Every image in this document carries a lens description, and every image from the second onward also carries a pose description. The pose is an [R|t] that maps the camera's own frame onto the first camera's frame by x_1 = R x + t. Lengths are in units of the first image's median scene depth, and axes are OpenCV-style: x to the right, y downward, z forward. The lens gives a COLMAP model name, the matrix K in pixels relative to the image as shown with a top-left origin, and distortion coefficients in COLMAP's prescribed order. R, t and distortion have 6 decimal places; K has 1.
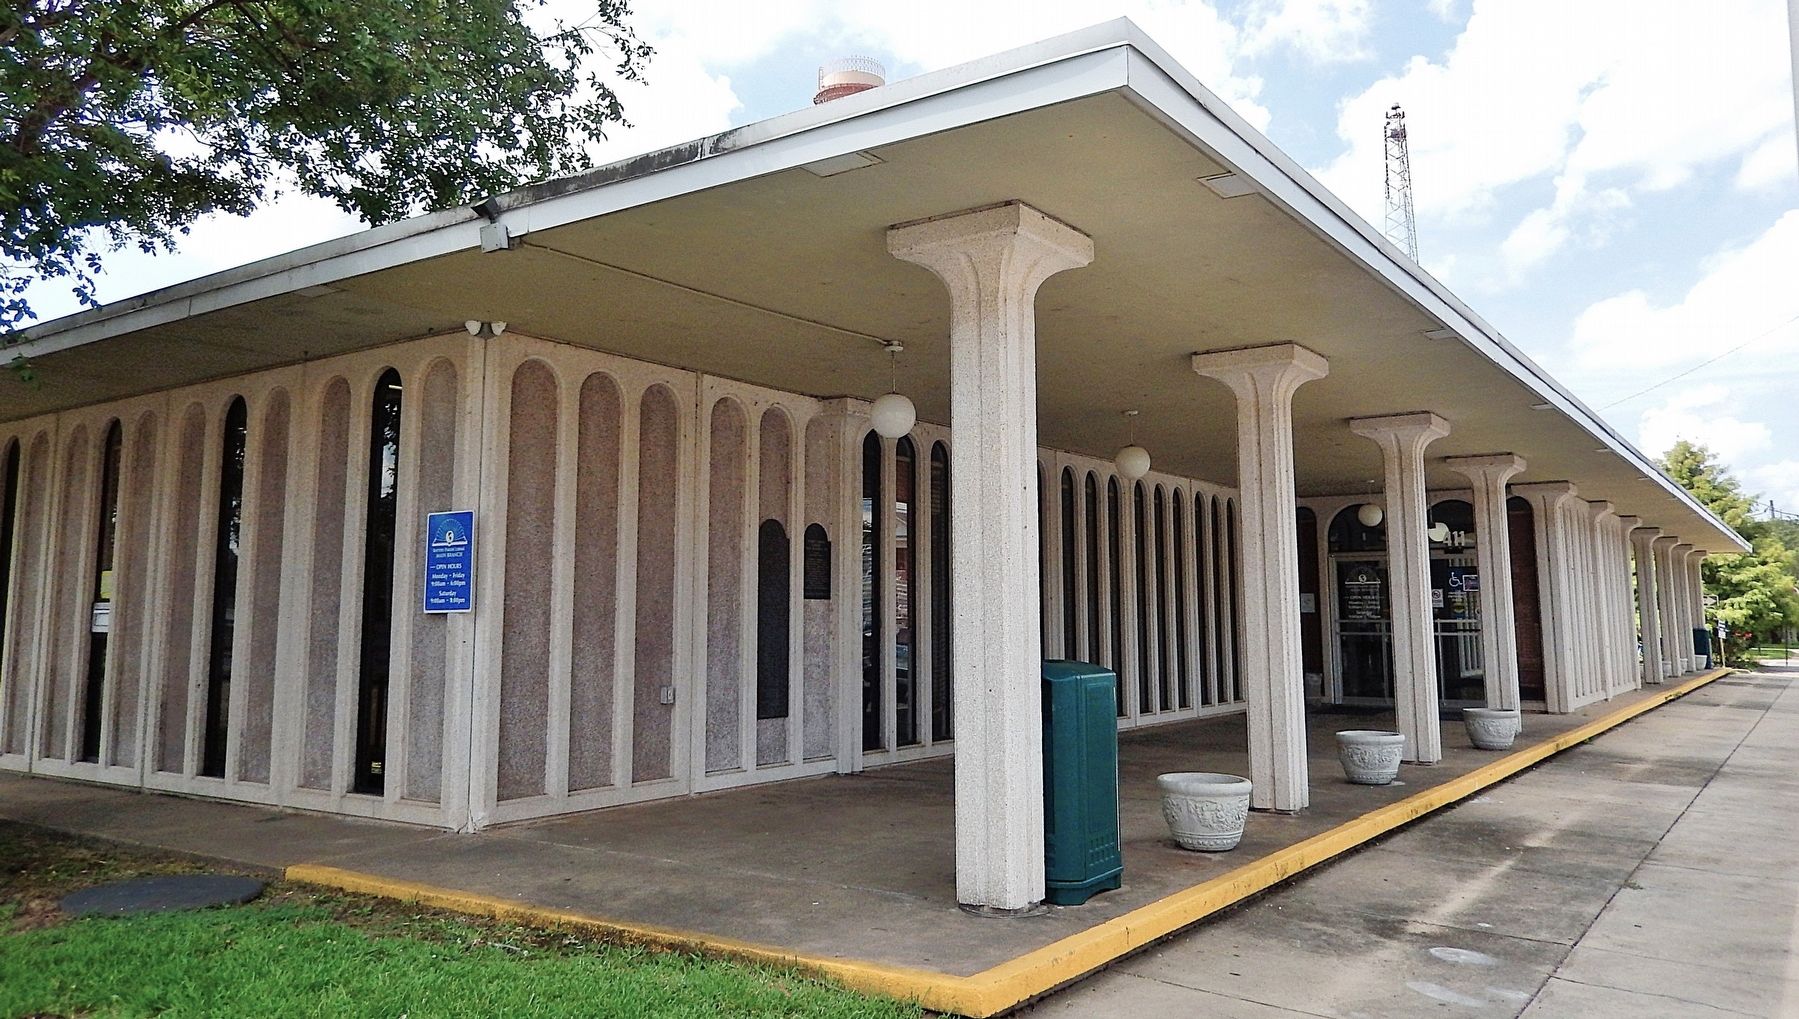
lens RADIAL K [[1346.5, 0, 900.3], [0, 1346.5, 507.2], [0, 0, 1]] dist [-0.003858, -0.000382]
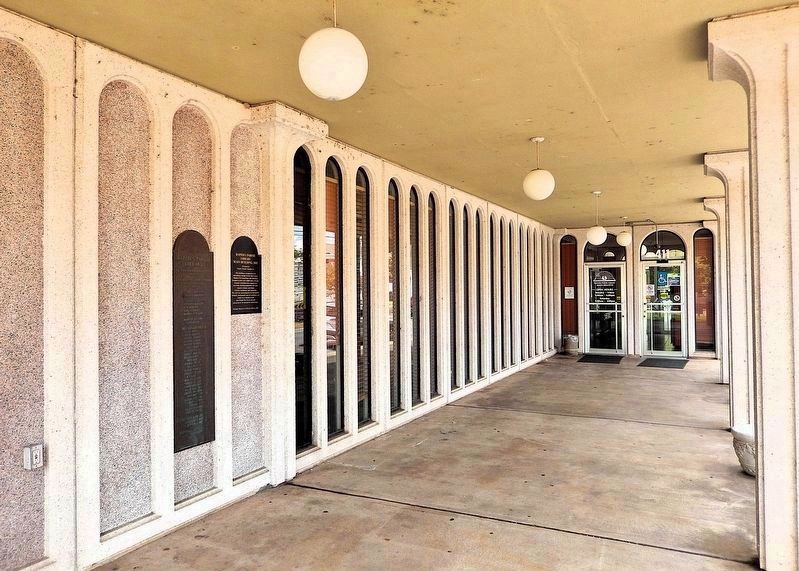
lens RADIAL K [[587.6, 0, 403.8], [0, 587.6, 285.2], [0, 0, 1]] dist [-0.013553, -0.009087]
pose [[0.989216, -0.007521, 0.146268, -0.011171], [-0.003538, 0.997162, 0.075204, 0.015112], [-0.146418, -0.074911, 0.986382, 0.573812]]
